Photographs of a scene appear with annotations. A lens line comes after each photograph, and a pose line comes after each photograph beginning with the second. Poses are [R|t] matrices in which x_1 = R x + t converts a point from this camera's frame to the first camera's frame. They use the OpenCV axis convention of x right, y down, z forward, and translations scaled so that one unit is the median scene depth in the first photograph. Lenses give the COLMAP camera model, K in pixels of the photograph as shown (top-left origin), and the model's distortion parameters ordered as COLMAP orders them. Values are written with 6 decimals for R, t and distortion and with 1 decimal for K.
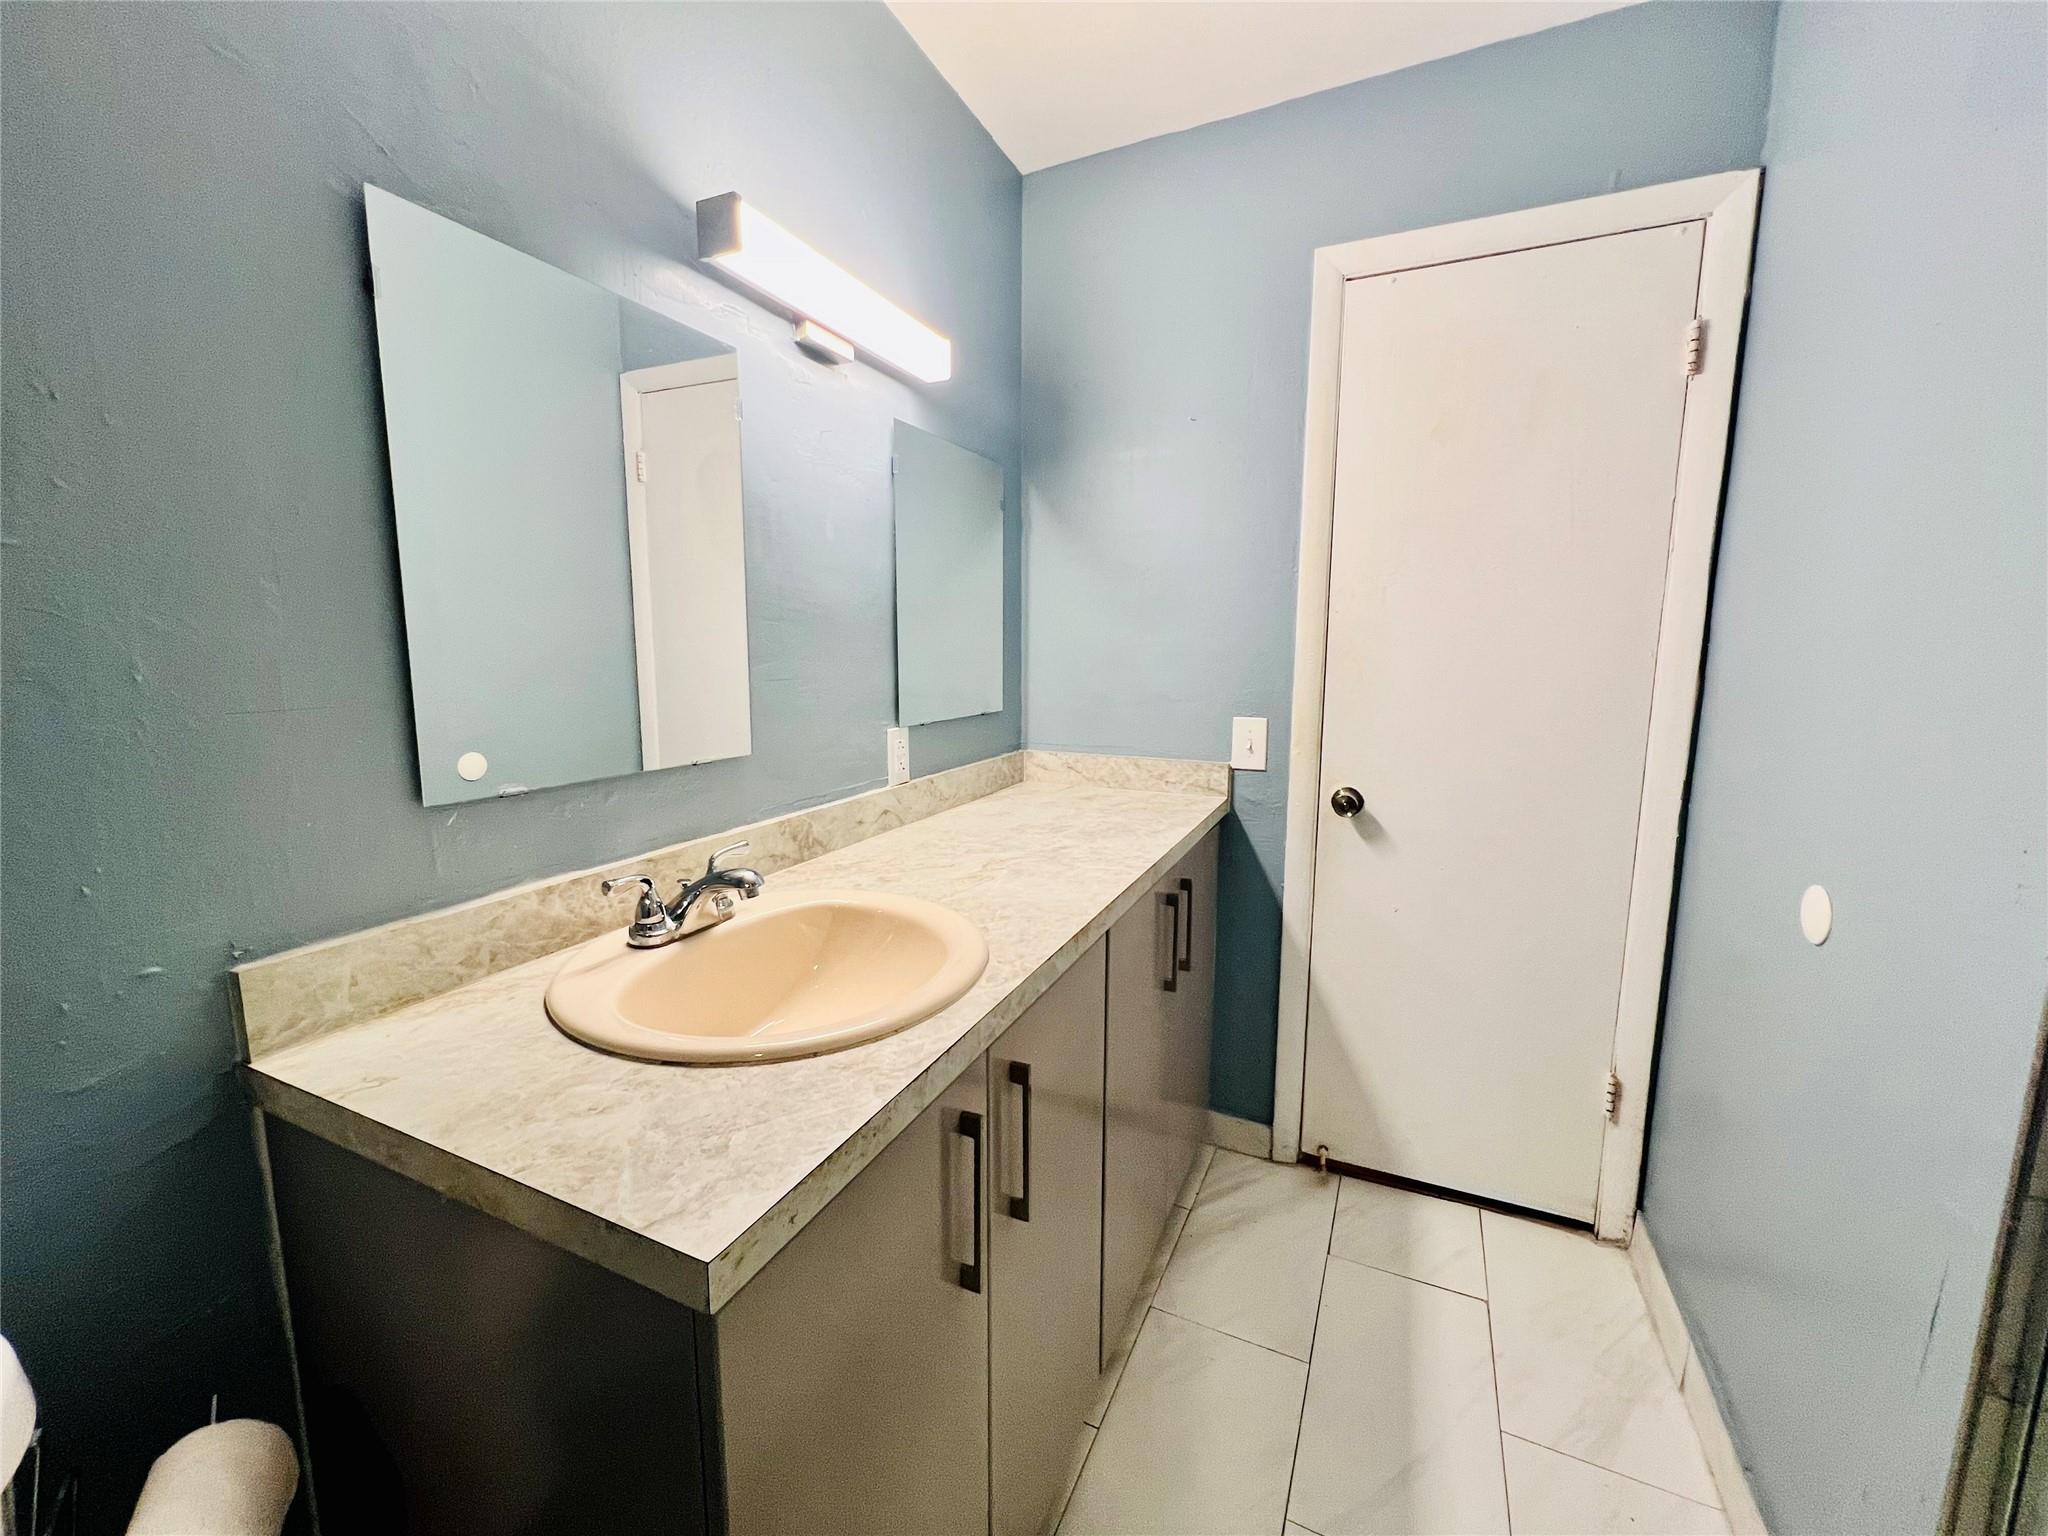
lens RADIAL K [[822.0, 0, 1024.0], [0, 822.0, 768.0], [0, 0, 1]] dist [-0.002150, -0.000300]
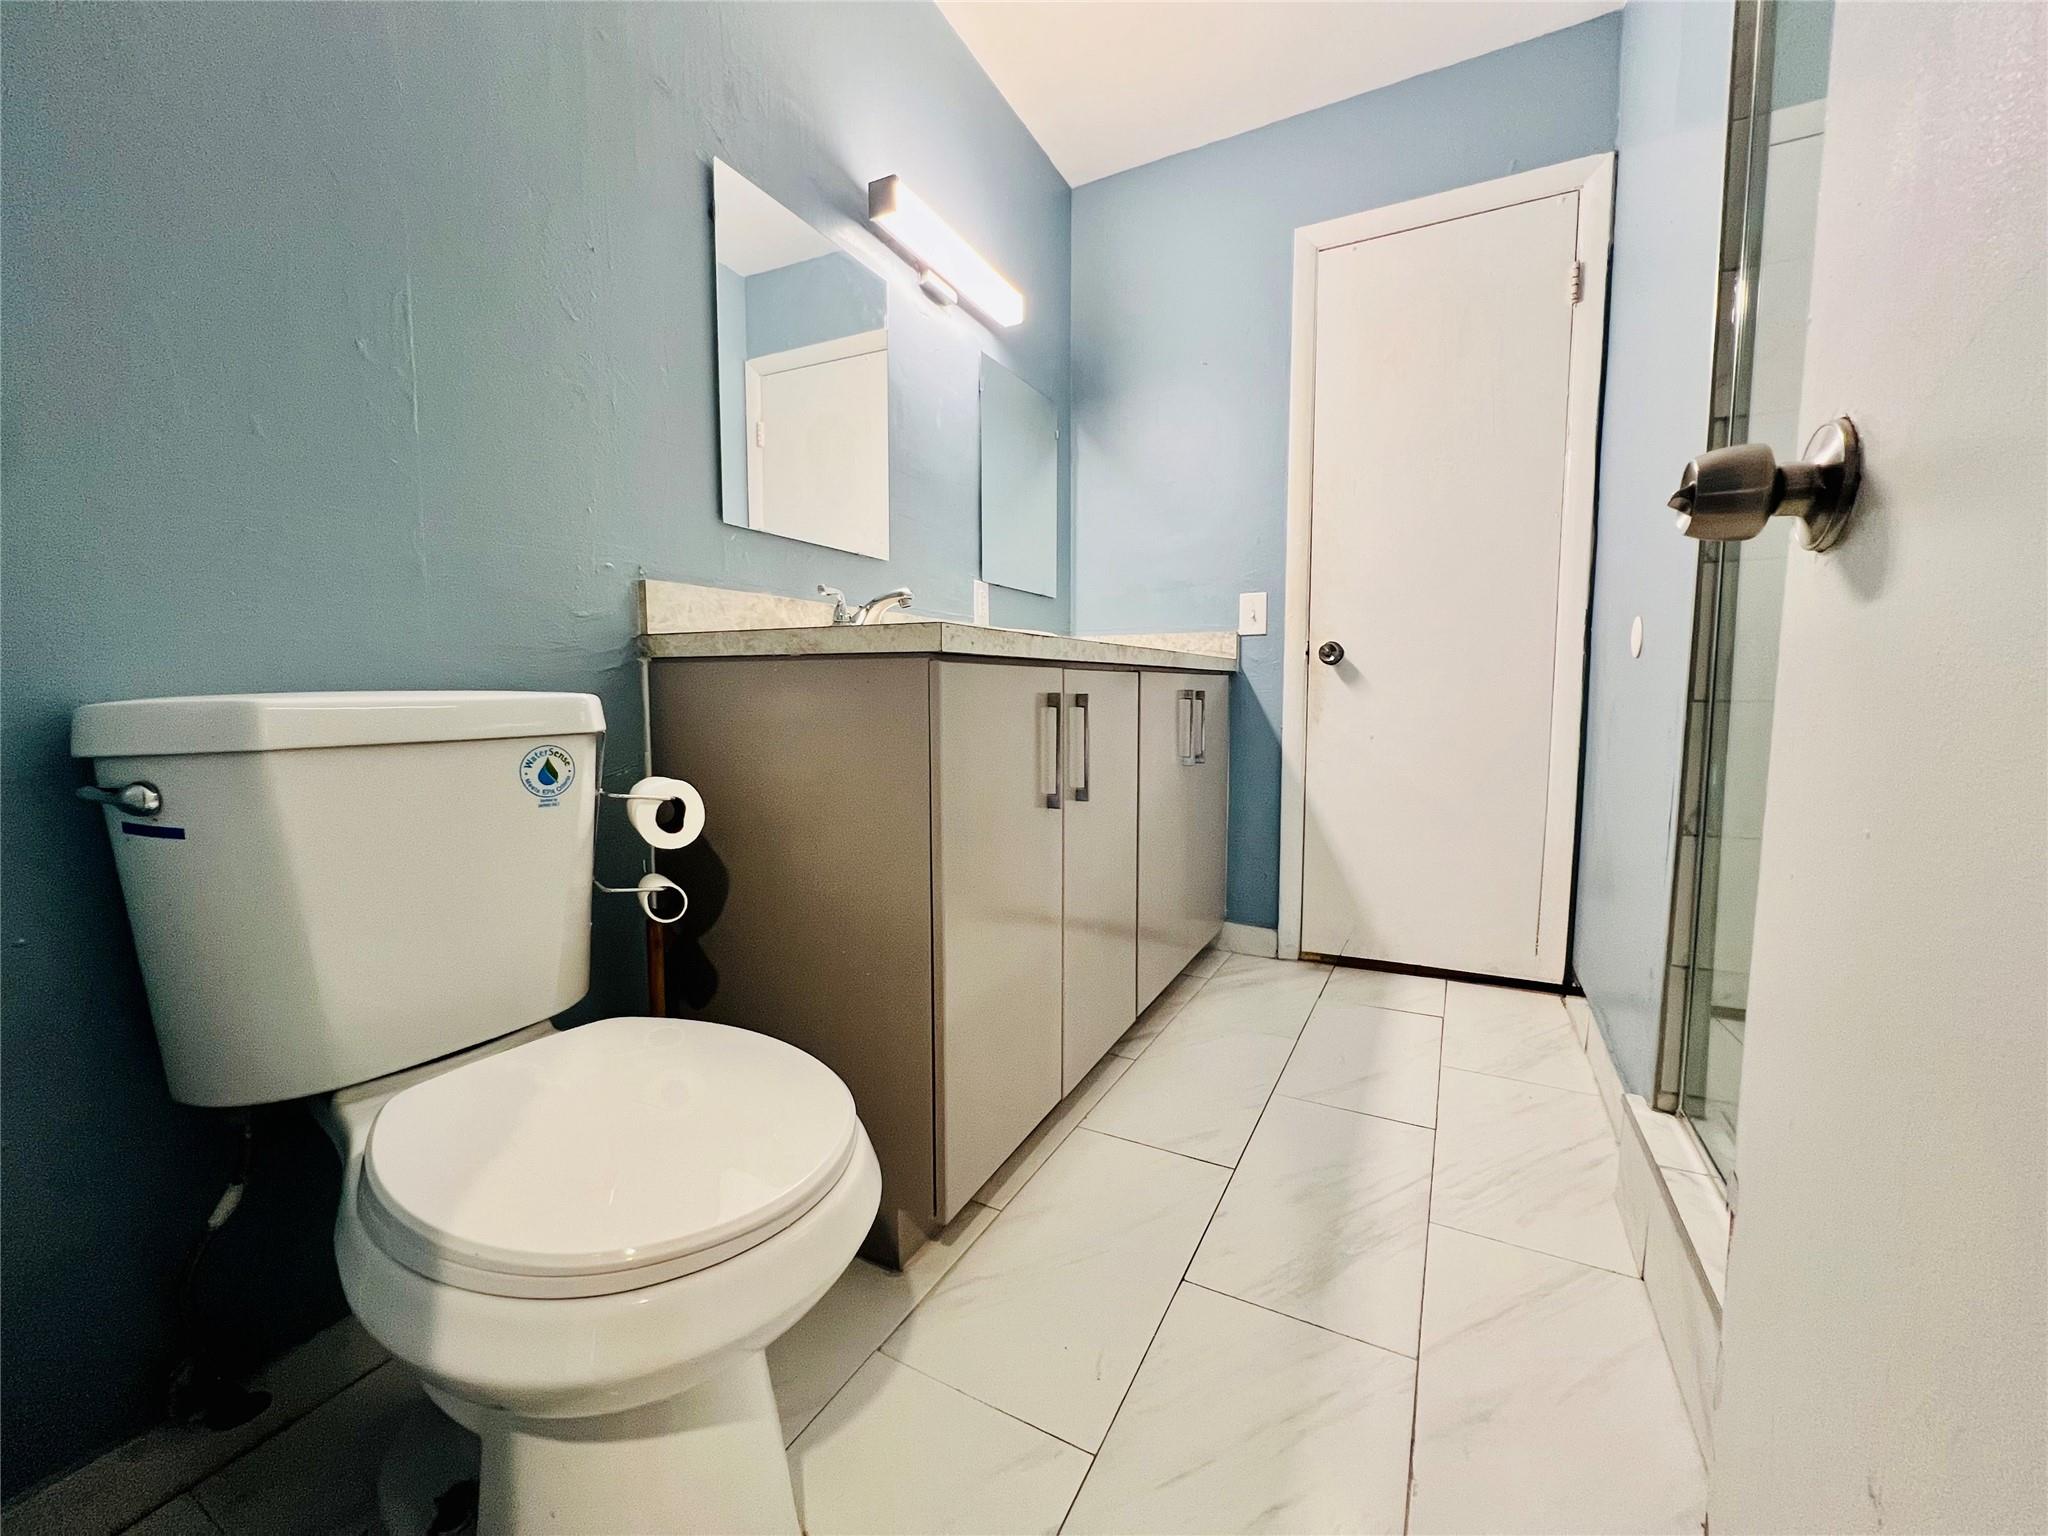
lens RADIAL K [[827.5, 0, 1024.0], [0, 827.5, 768.0], [0, 0, 1]] dist [-0.001904, -0.000058]
pose [[0.999098, -0.000615, -0.042451, -0.026780], [-0.001762, 0.998433, -0.055936, 0.322909], [0.042419, 0.055960, 0.997532, -0.310932]]
